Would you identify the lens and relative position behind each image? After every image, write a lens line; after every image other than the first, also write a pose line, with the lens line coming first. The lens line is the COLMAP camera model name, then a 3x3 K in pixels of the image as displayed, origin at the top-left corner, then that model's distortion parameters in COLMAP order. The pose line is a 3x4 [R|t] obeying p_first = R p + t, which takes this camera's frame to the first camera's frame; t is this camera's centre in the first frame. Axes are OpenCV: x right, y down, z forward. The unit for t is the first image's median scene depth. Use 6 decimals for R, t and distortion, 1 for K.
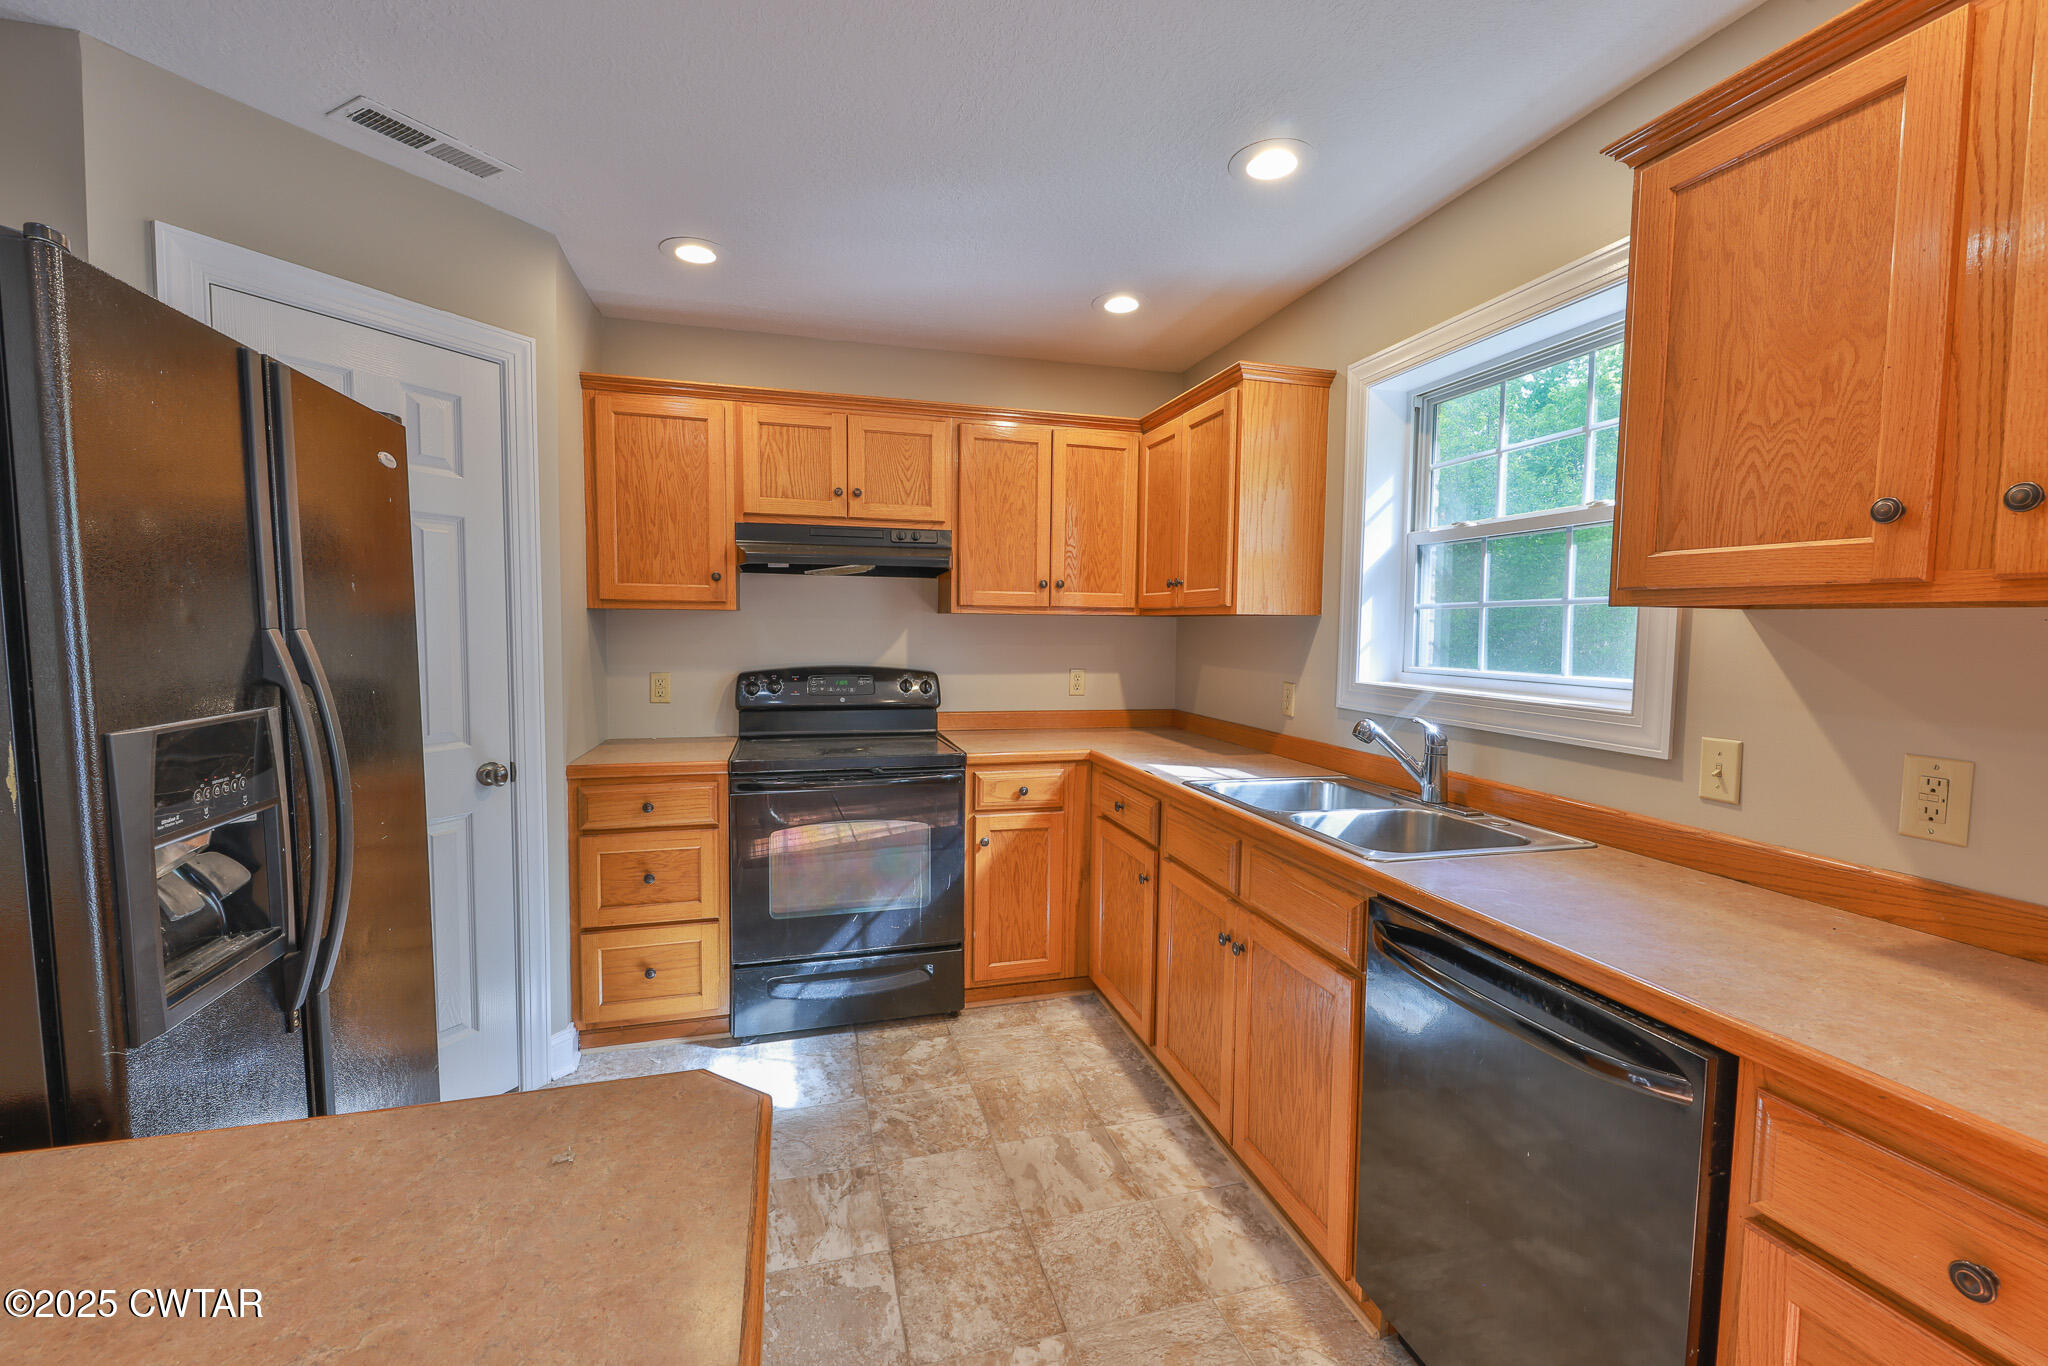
lens RADIAL K [[839.8, 0, 1016.1], [0, 839.8, 674.5], [0, 0, 1]] dist [0.001406, -0.000037]
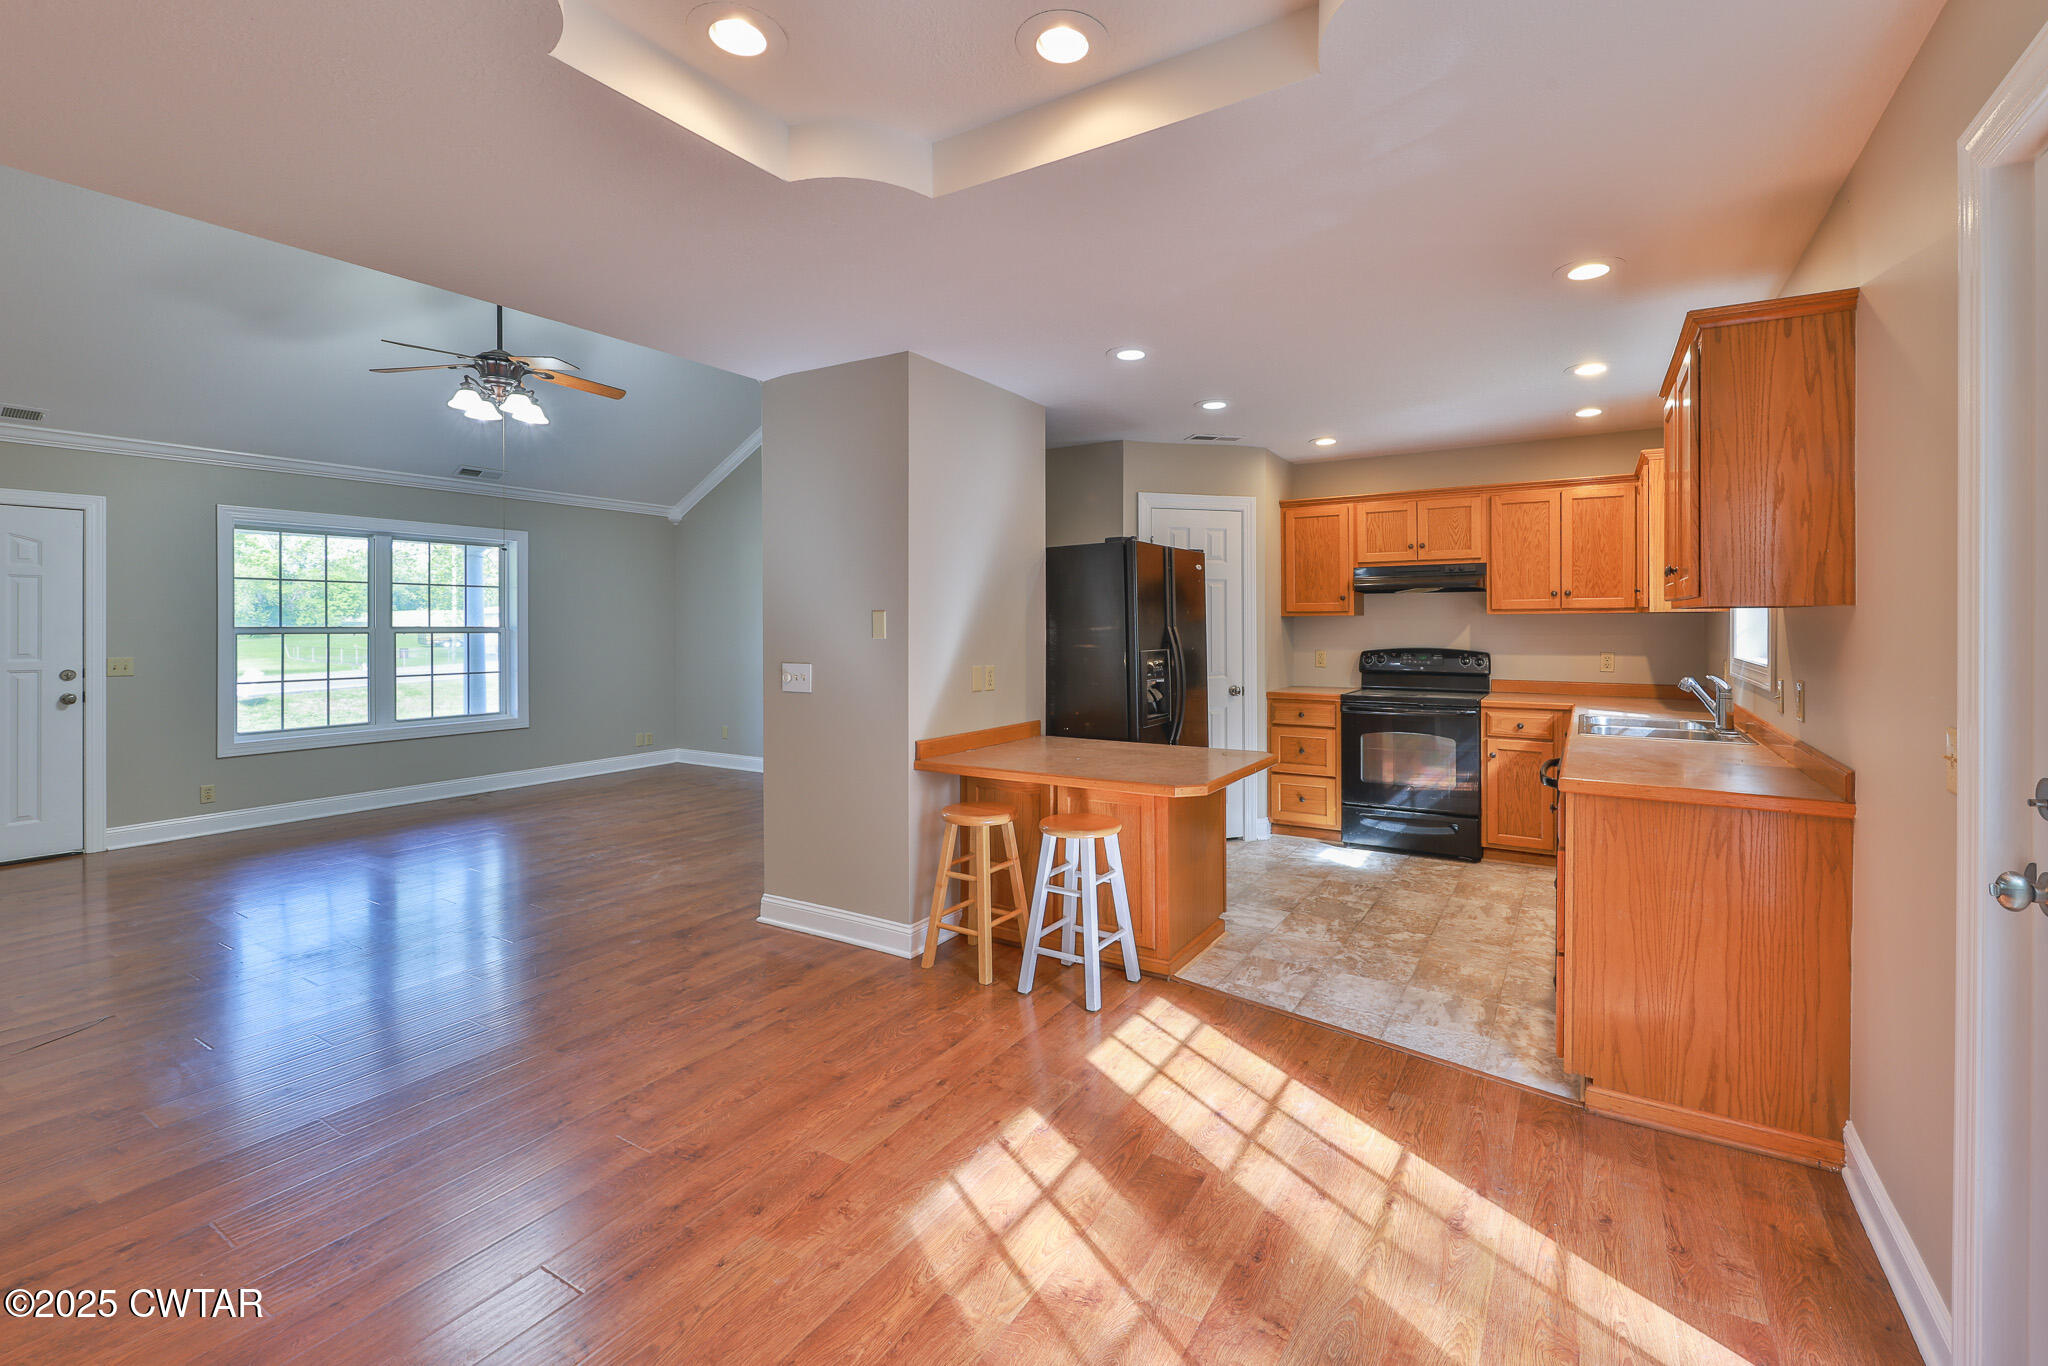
lens RADIAL K [[861.7, 0, 1084.9], [0, 861.7, 625.0], [0, 0, 1]] dist [0.001652, 0.000174]
pose [[0.706917, -0.012477, -0.707186, 0.582365], [-0.029638, 0.998444, -0.047243, 0.049815], [0.706675, 0.054357, 0.705447, -0.739094]]
